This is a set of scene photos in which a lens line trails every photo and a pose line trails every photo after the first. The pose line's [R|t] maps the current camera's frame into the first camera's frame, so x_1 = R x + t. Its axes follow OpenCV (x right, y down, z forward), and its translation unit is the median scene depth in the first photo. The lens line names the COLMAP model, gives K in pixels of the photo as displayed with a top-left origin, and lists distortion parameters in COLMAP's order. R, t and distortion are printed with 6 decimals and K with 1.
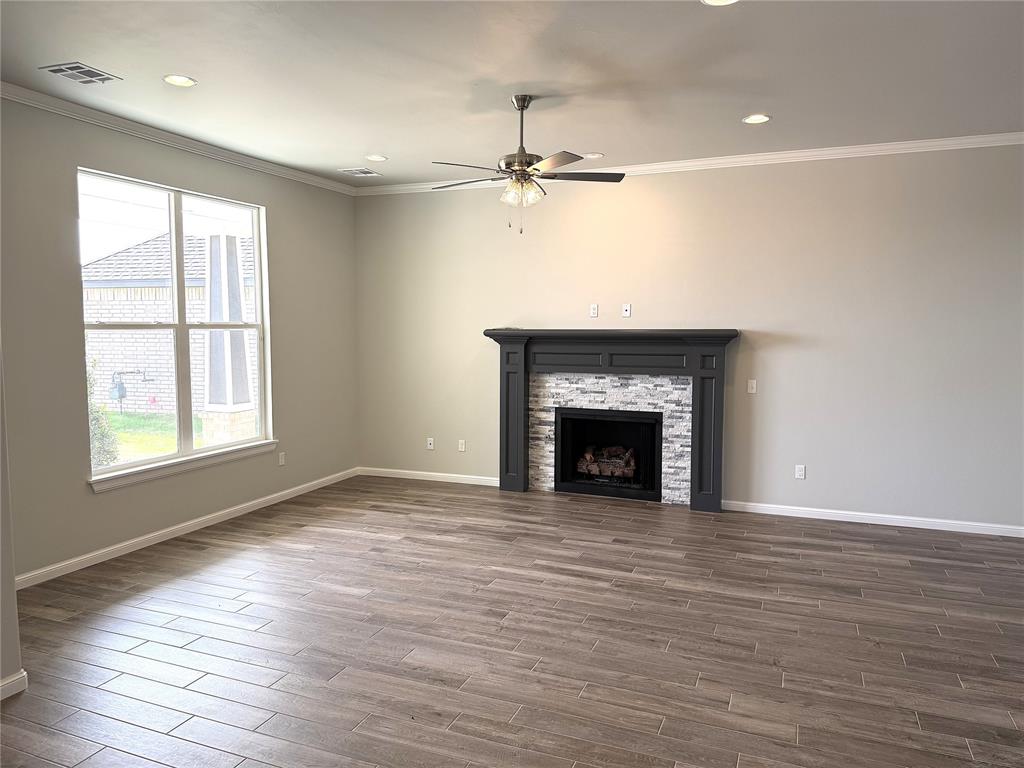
lens RADIAL K [[719.6, 0, 508.6], [0, 719.6, 377.4], [0, 0, 1]] dist [0.016397, -0.023090]
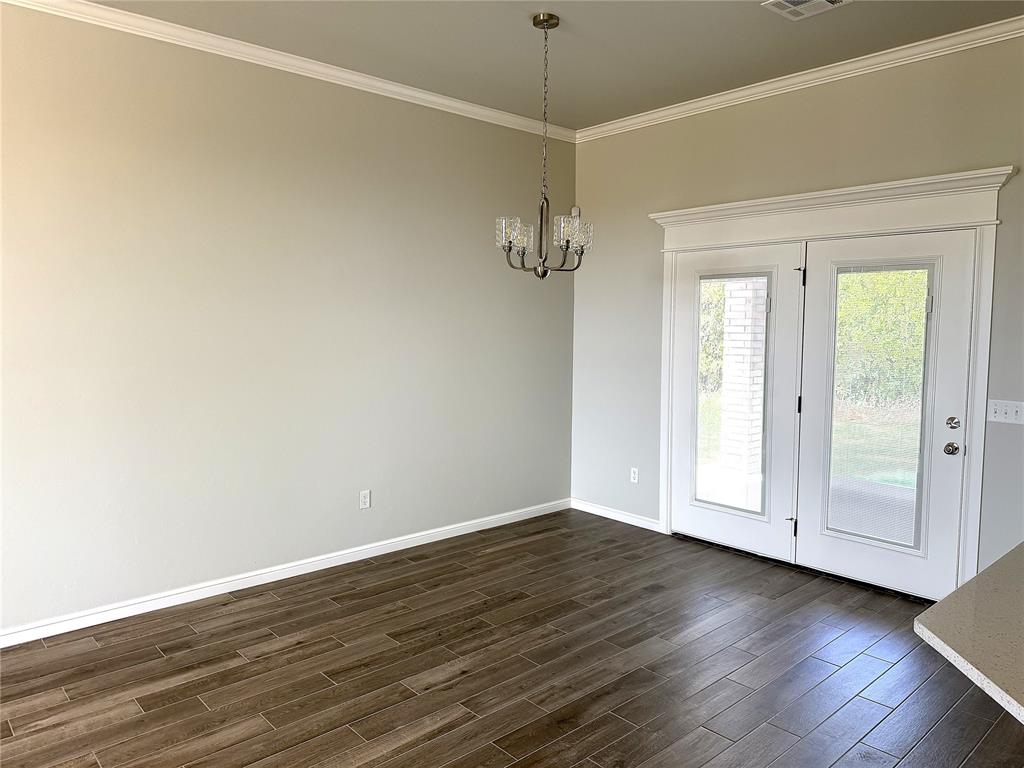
lens RADIAL K [[719.6, 0, 505.4], [0, 719.6, 382.4], [0, 0, 1]] dist [0.016397, -0.023090]
pose [[0.435615, -0.073978, 0.897088, 0.138867], [0.062607, 0.996694, 0.051791, -0.011468], [-0.897953, 0.033603, 0.438806, 0.361316]]
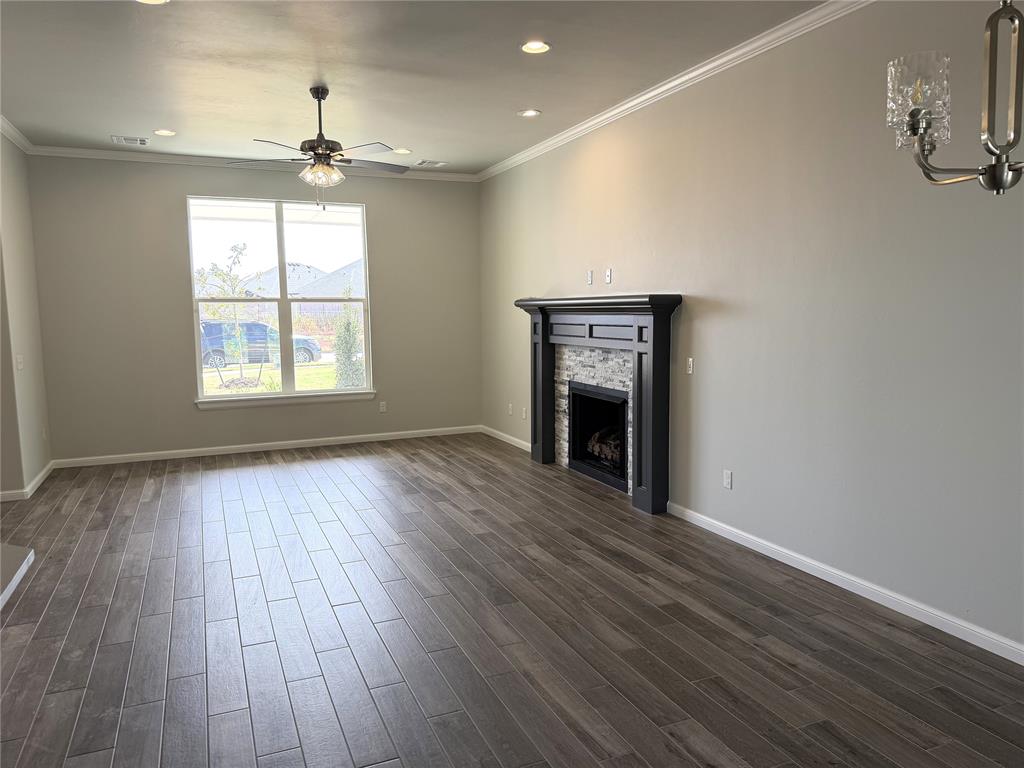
lens RADIAL K [[719.6, 0, 515.6], [0, 719.6, 386.1], [0, 0, 1]] dist [0.016397, -0.023090]
pose [[0.716455, 0.068153, -0.694297, 0.722526], [-0.042055, 0.997626, 0.054531, -0.000370], [0.696365, -0.009870, 0.717620, 0.277871]]
